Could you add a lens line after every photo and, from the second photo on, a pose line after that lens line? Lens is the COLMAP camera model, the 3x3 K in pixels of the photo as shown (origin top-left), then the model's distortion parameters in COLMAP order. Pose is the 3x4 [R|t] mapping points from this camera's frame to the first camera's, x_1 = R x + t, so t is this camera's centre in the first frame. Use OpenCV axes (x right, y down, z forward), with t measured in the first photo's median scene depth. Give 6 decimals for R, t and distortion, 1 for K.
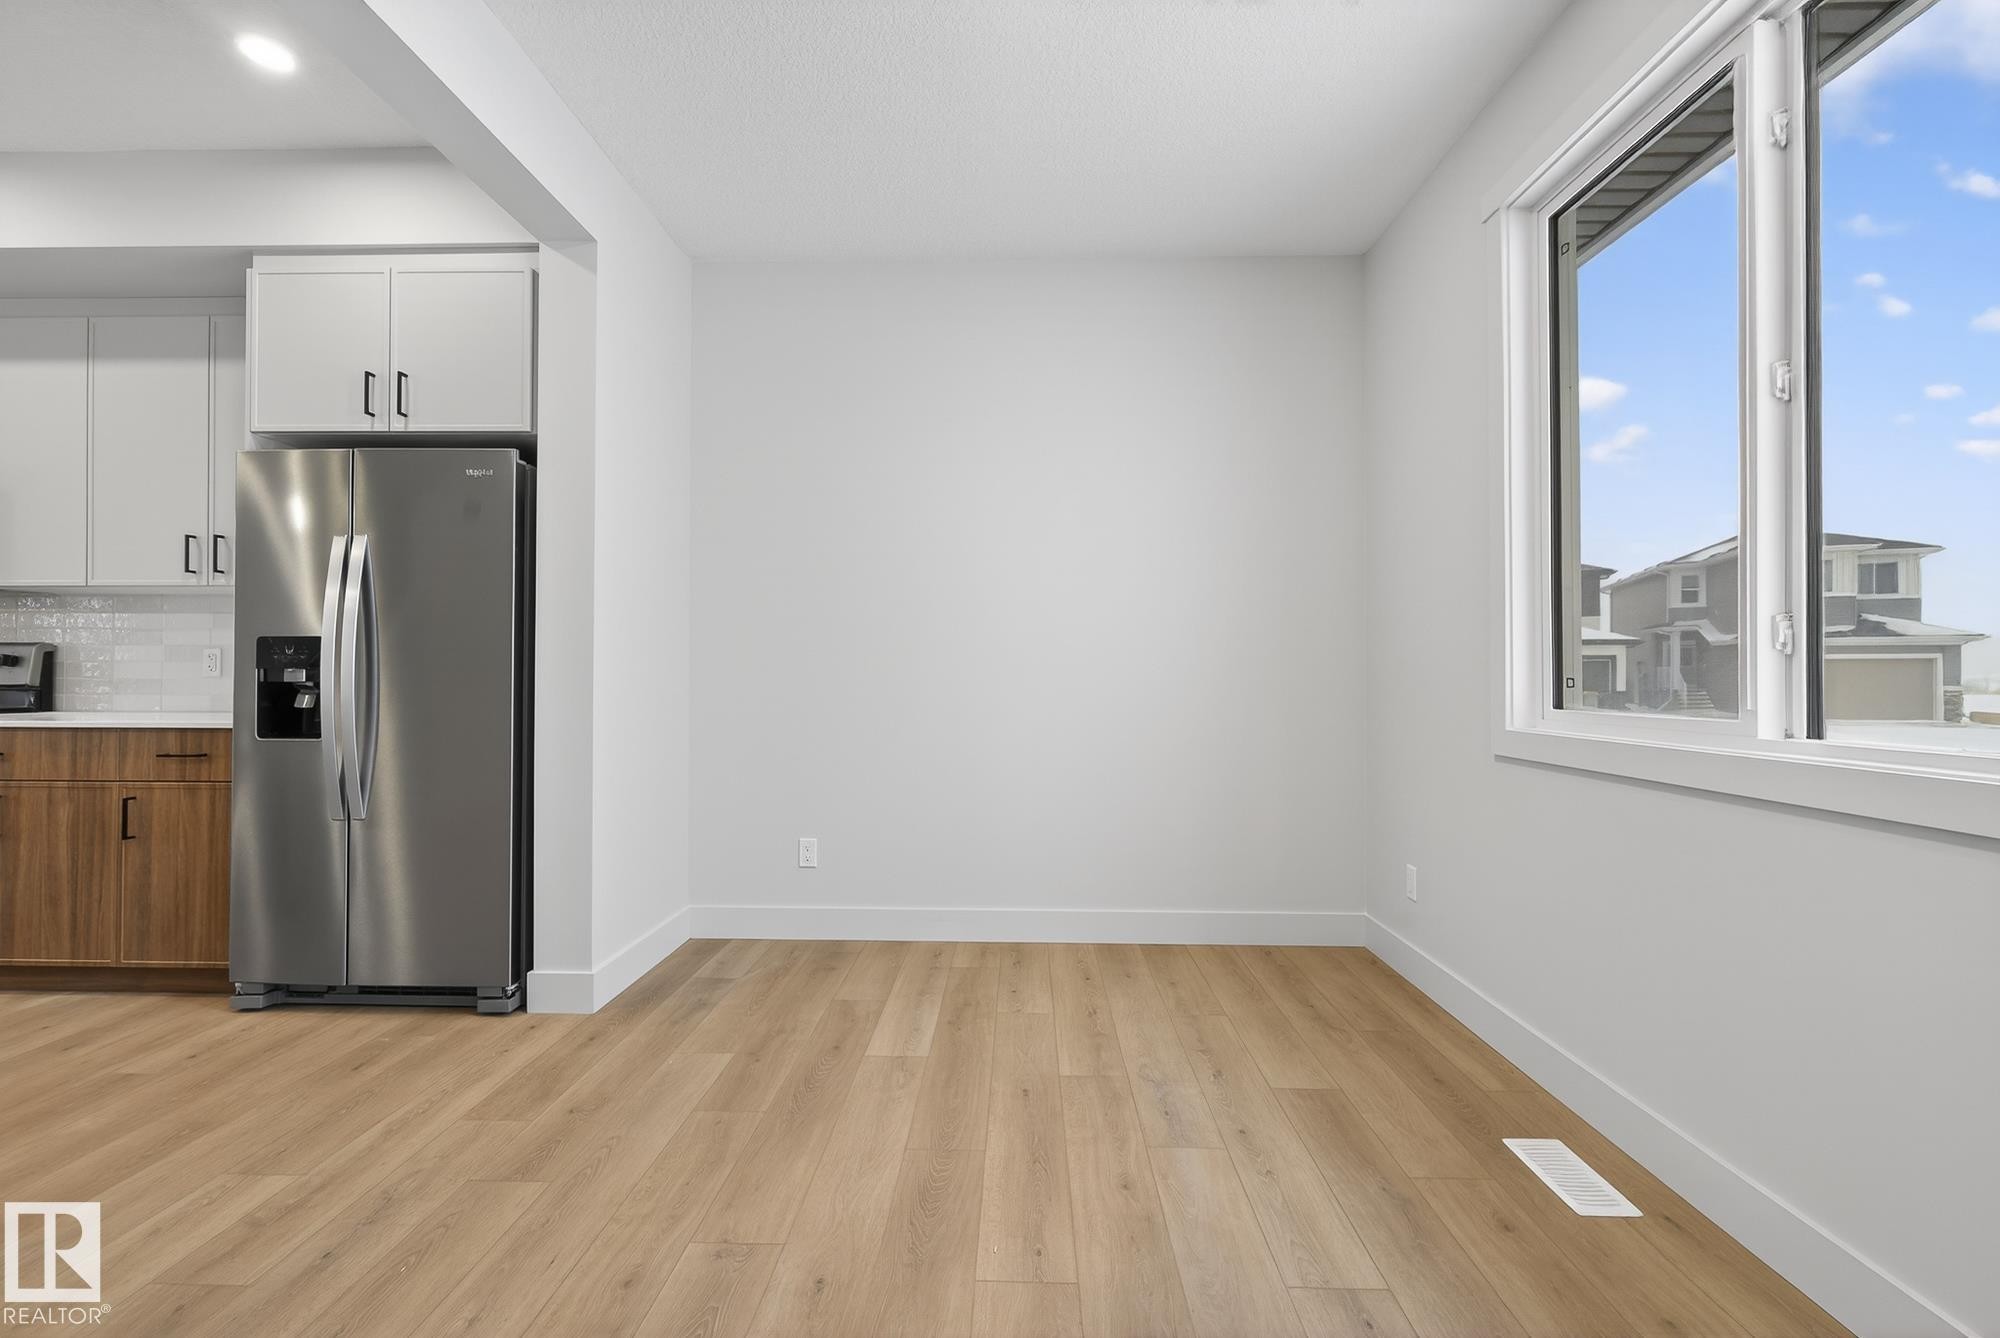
lens RADIAL K [[866.7, 0, 1002.2], [0, 866.7, 663.7], [0, 0, 1]] dist [-0.014579, 0.005452]
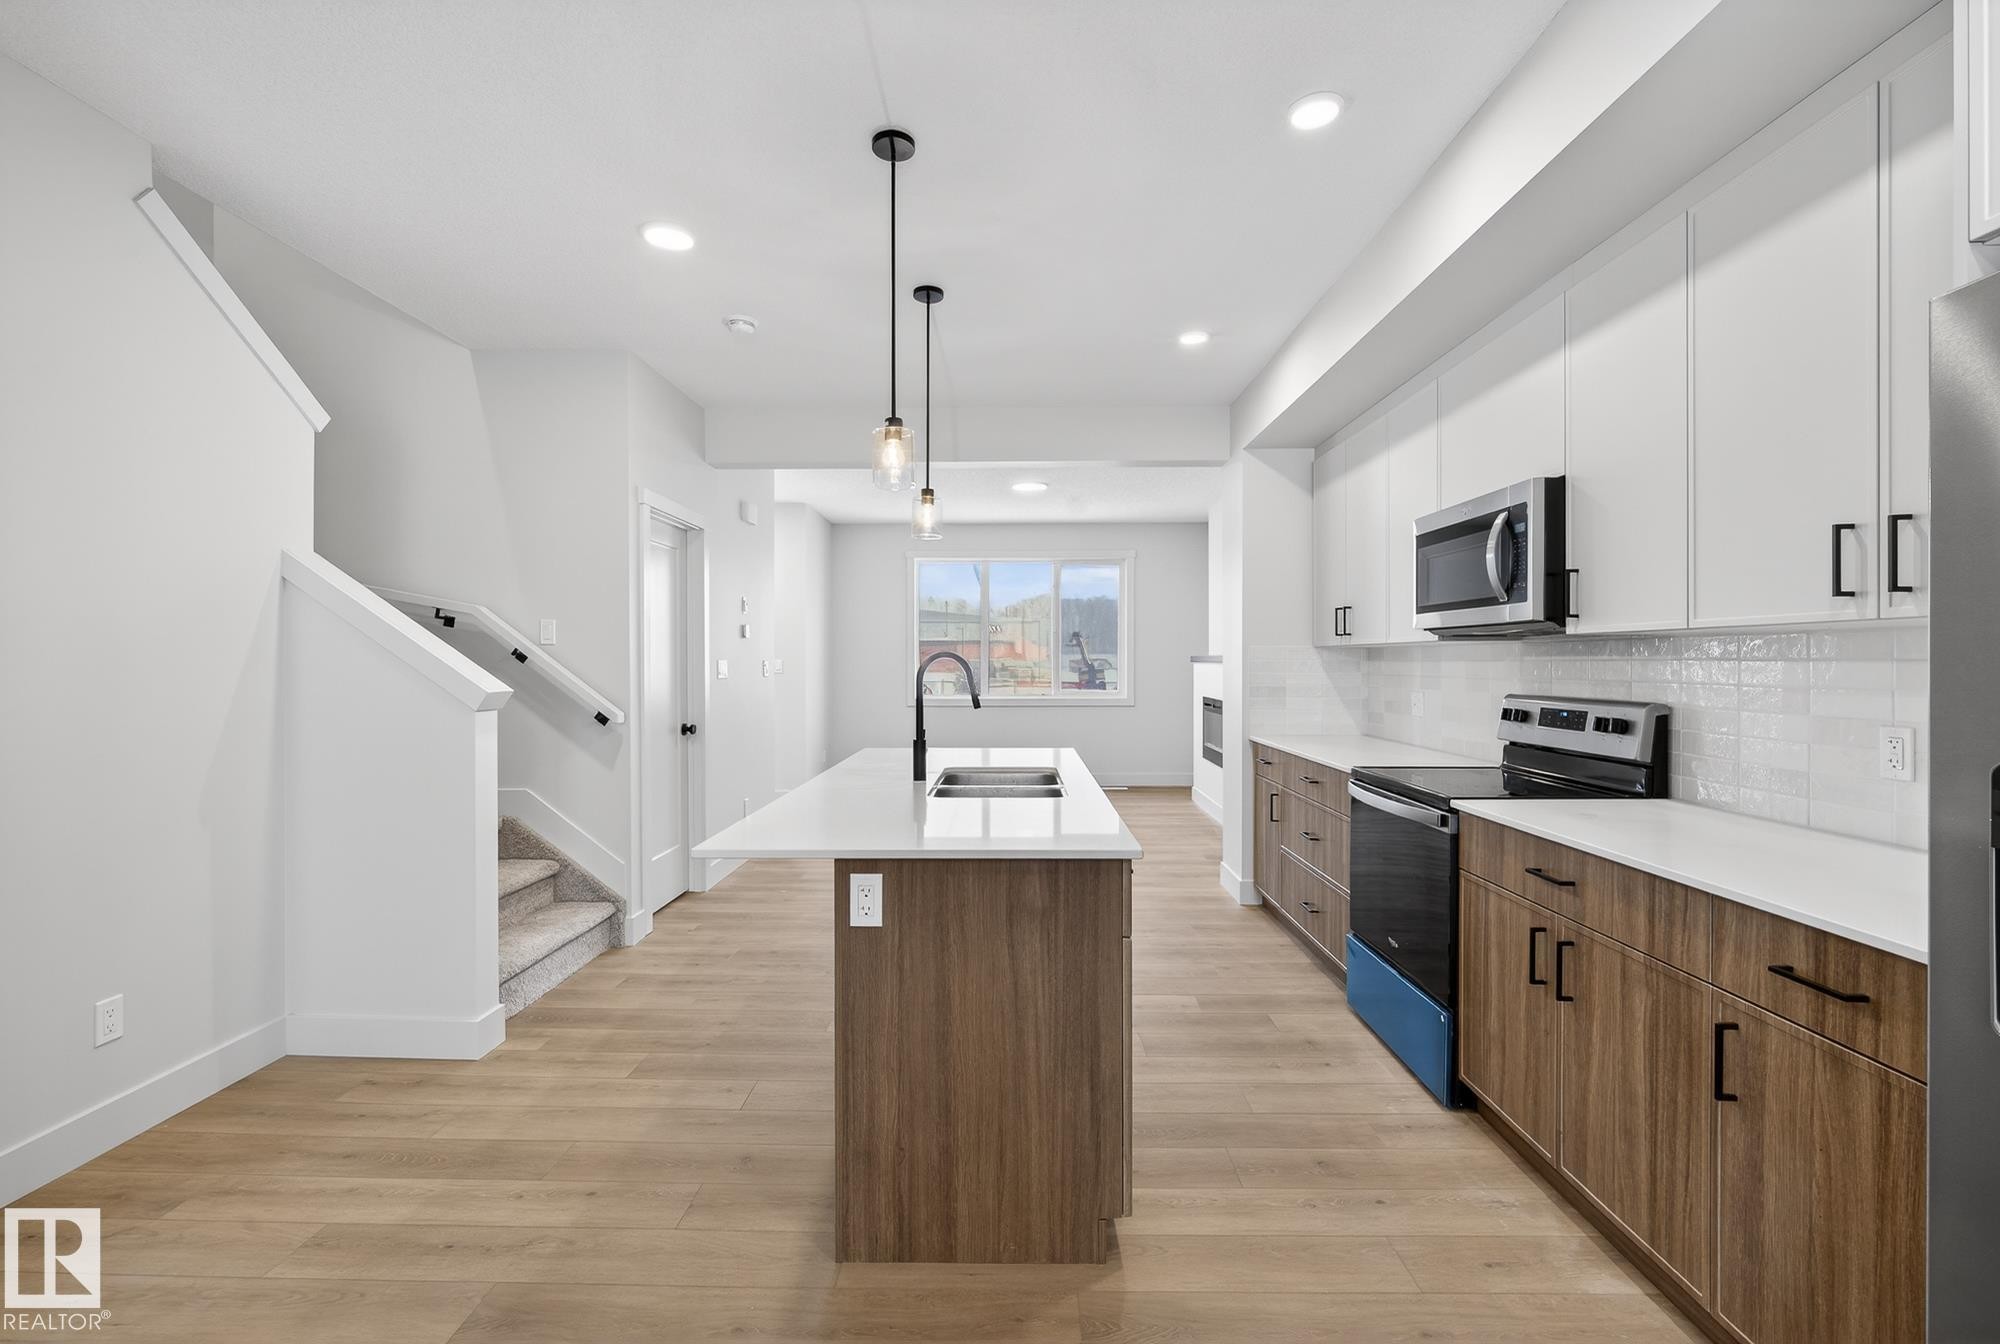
lens RADIAL K [[866.7, 0, 1002.2], [0, 866.7, 666.7], [0, 0, 1]] dist [-0.014579, 0.005452]
pose [[0.001652, 0.001285, -0.999998, -0.470510], [0.012500, 0.999921, 0.001306, -0.077332], [0.999921, -0.012502, 0.001636, 0.540018]]
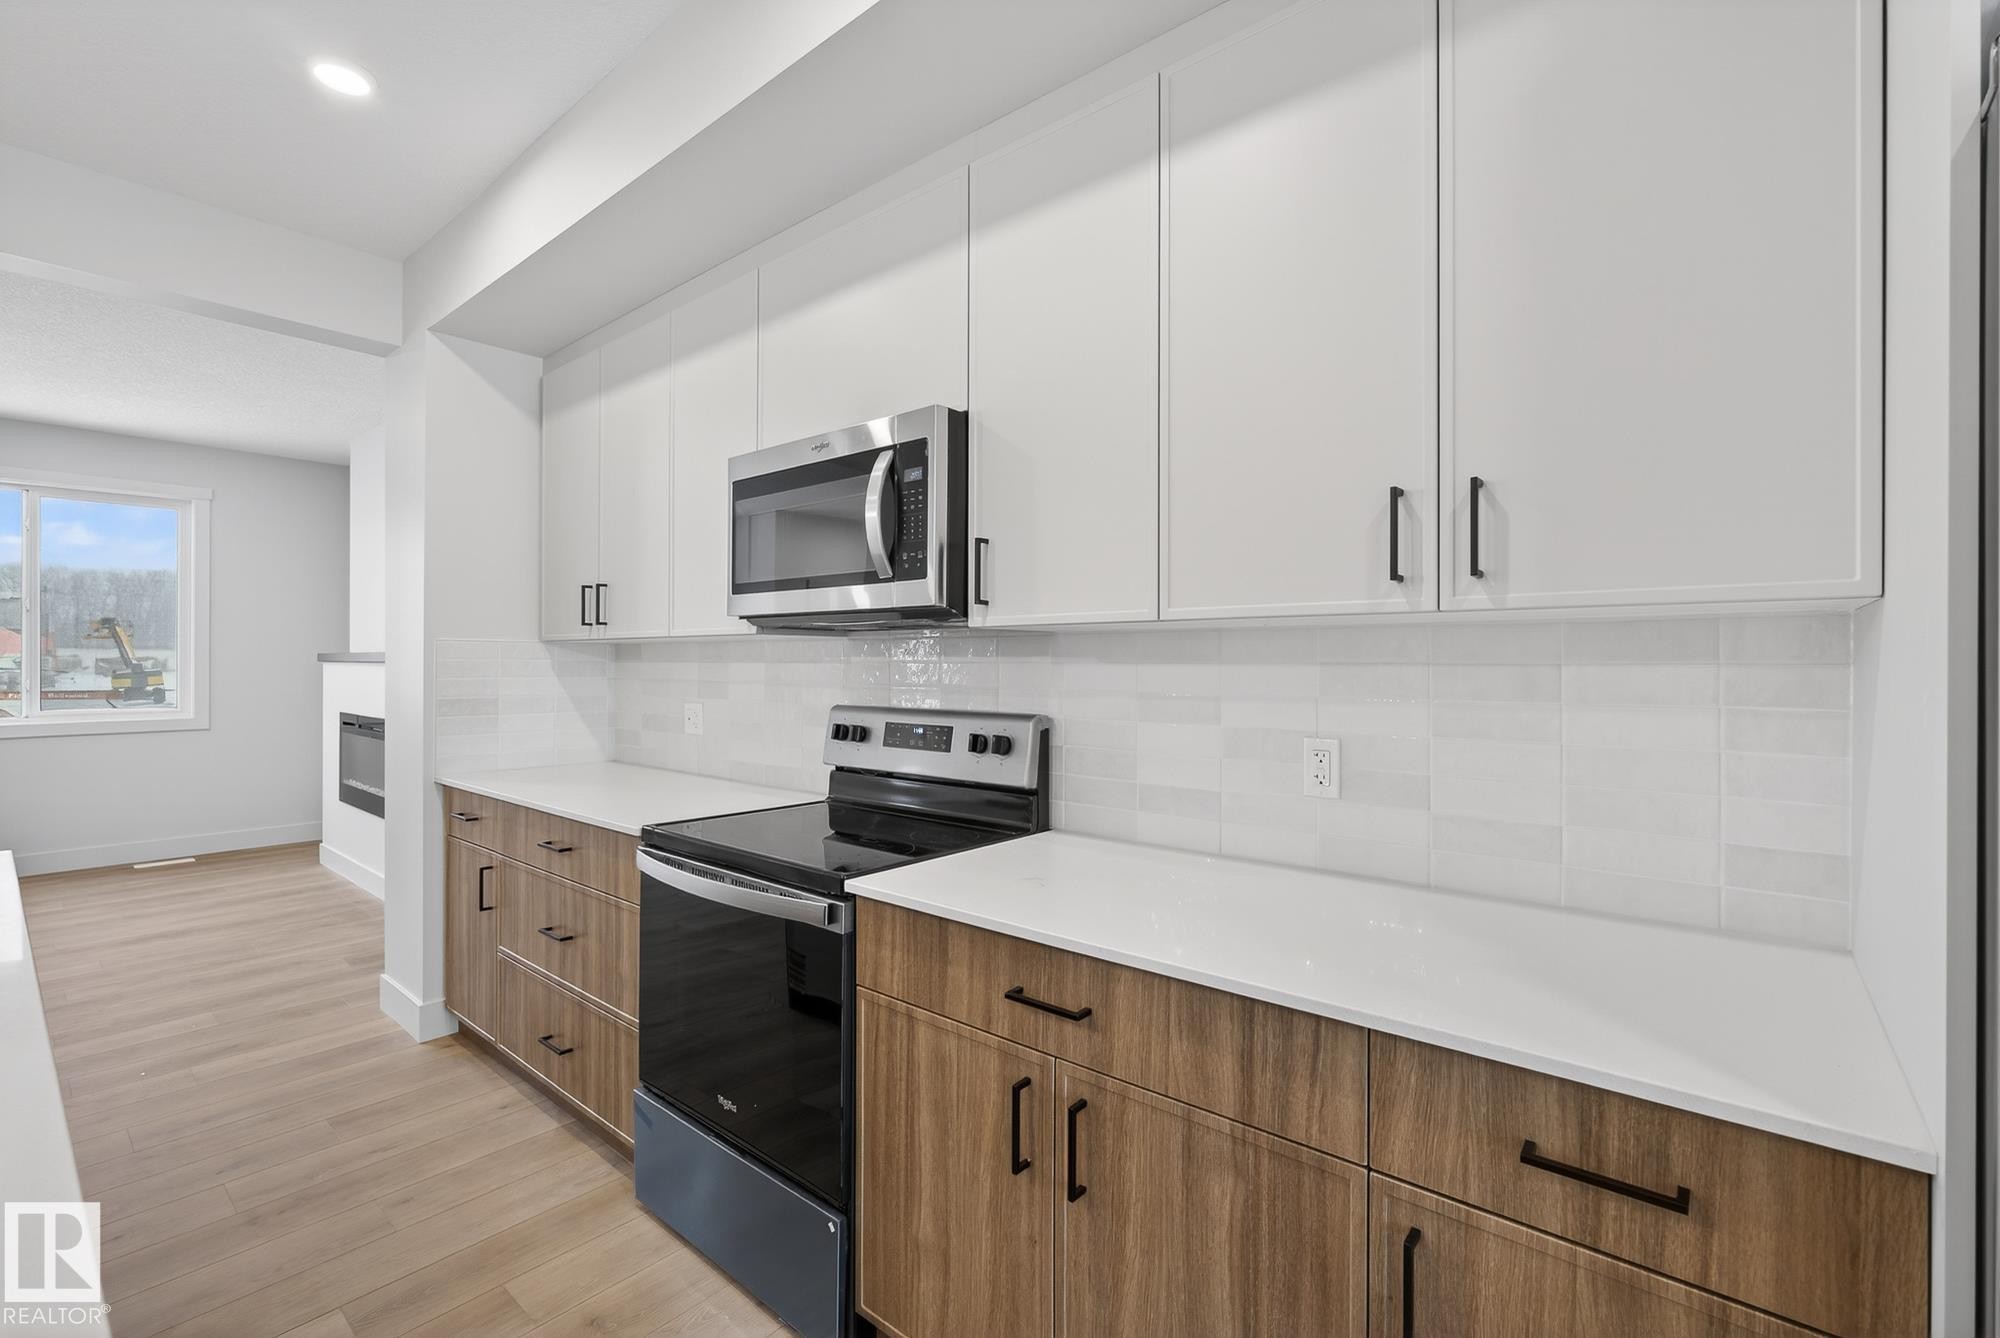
lens RADIAL K [[866.7, 0, 1002.2], [0, 866.7, 663.7], [0, 0, 1]] dist [-0.014579, 0.005452]
pose [[0.778717, -0.001661, -0.627373, -0.922874], [0.006672, 0.999962, 0.005635, -0.077689], [0.627340, -0.008574, 0.778698, 0.626653]]
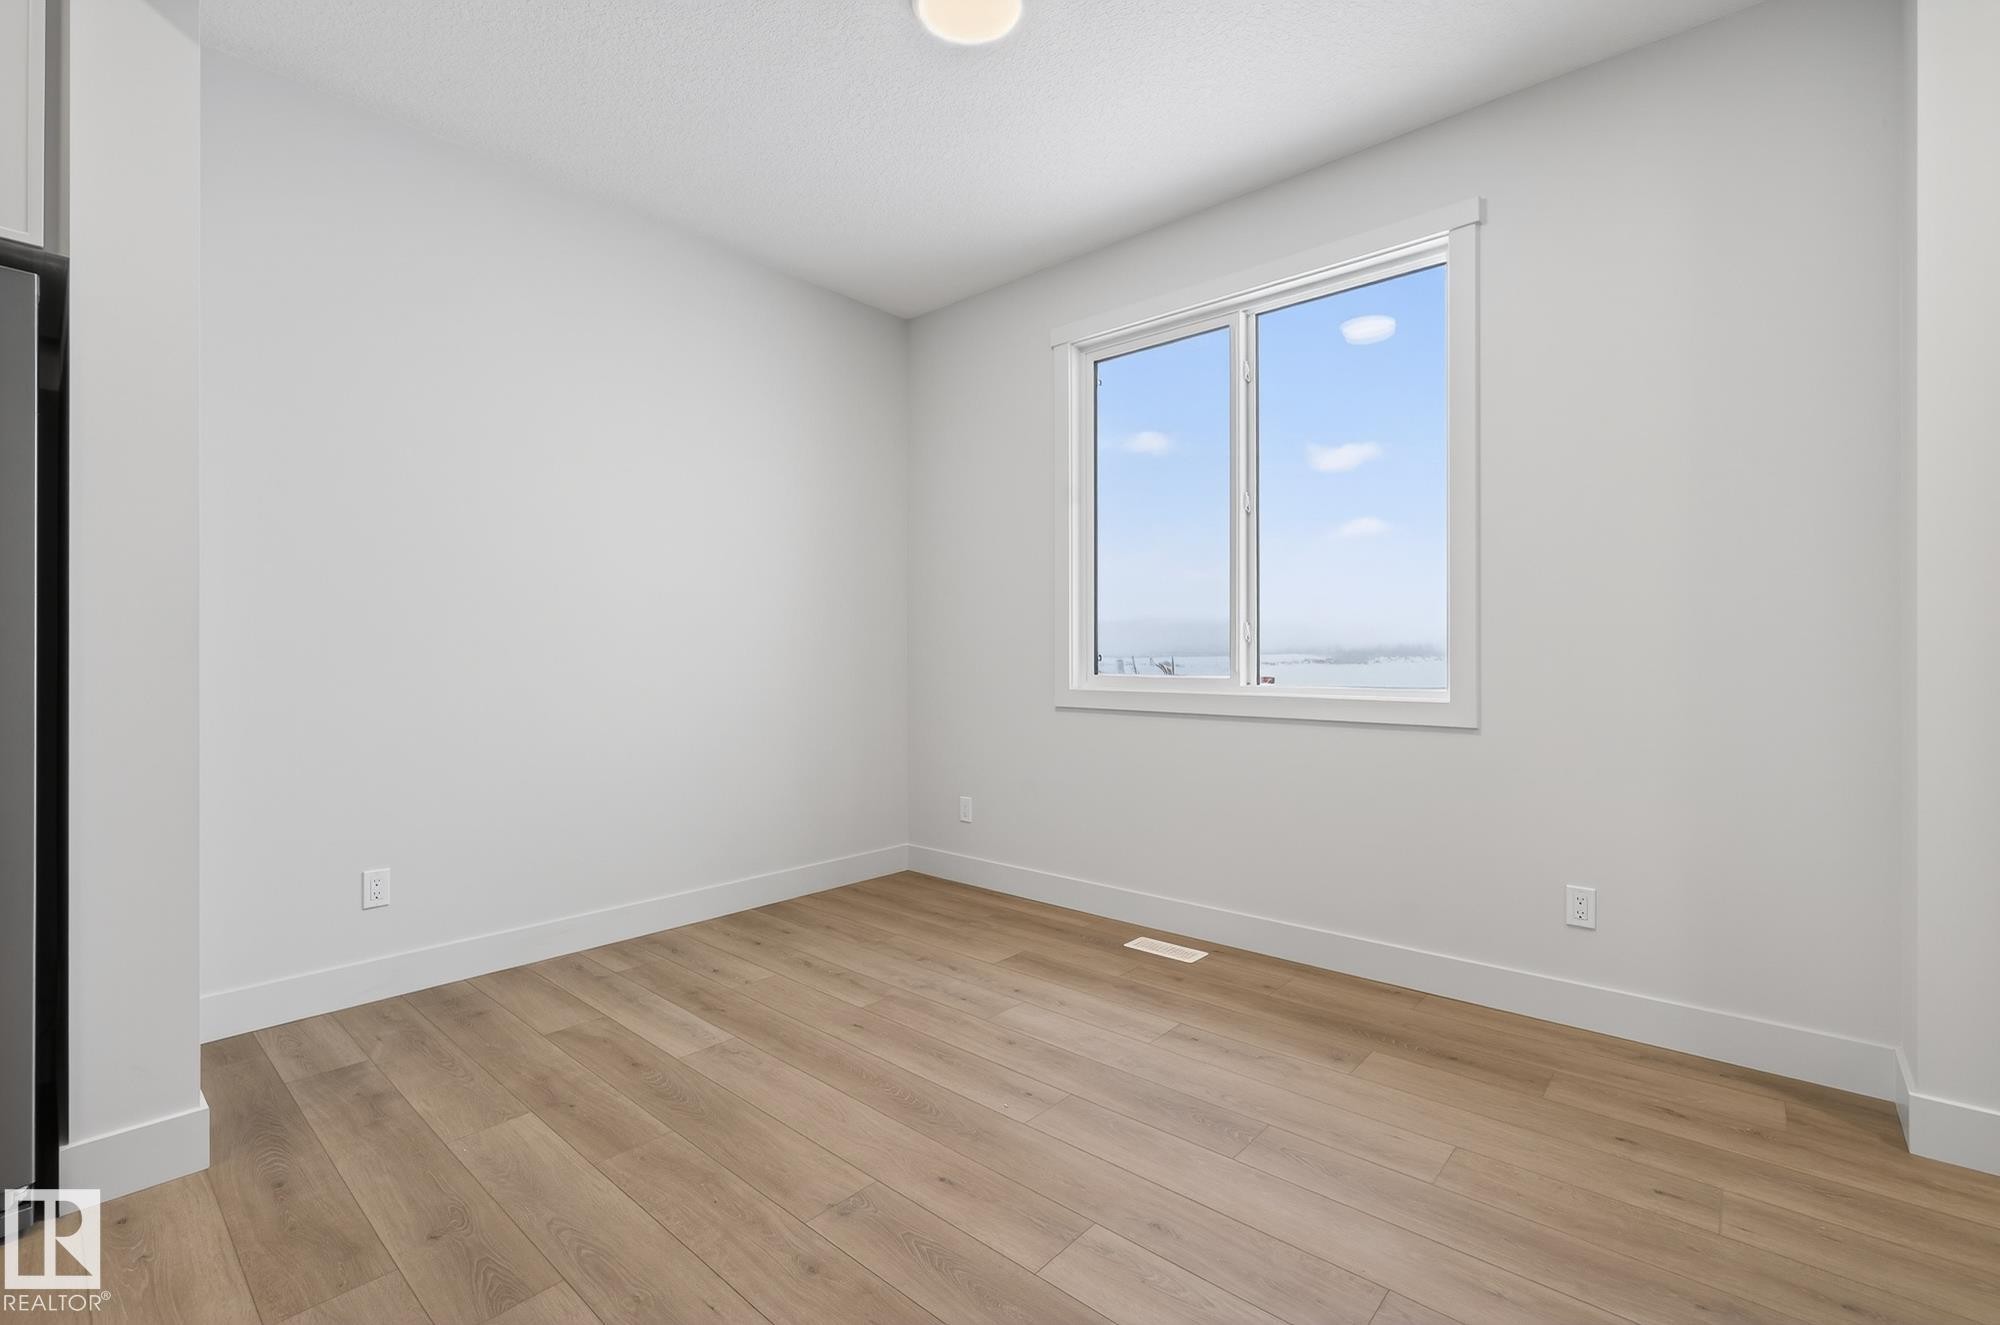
lens RADIAL K [[856.9, 0, 1007.9], [0, 856.9, 655.8], [0, 0, 1]] dist [-0.019495, -0.000042]
pose [[0.633376, -0.000285, 0.773844, -0.558902], [-0.008672, 0.999935, 0.007467, 0.002009], [-0.773796, -0.011440, 0.633332, 0.115792]]
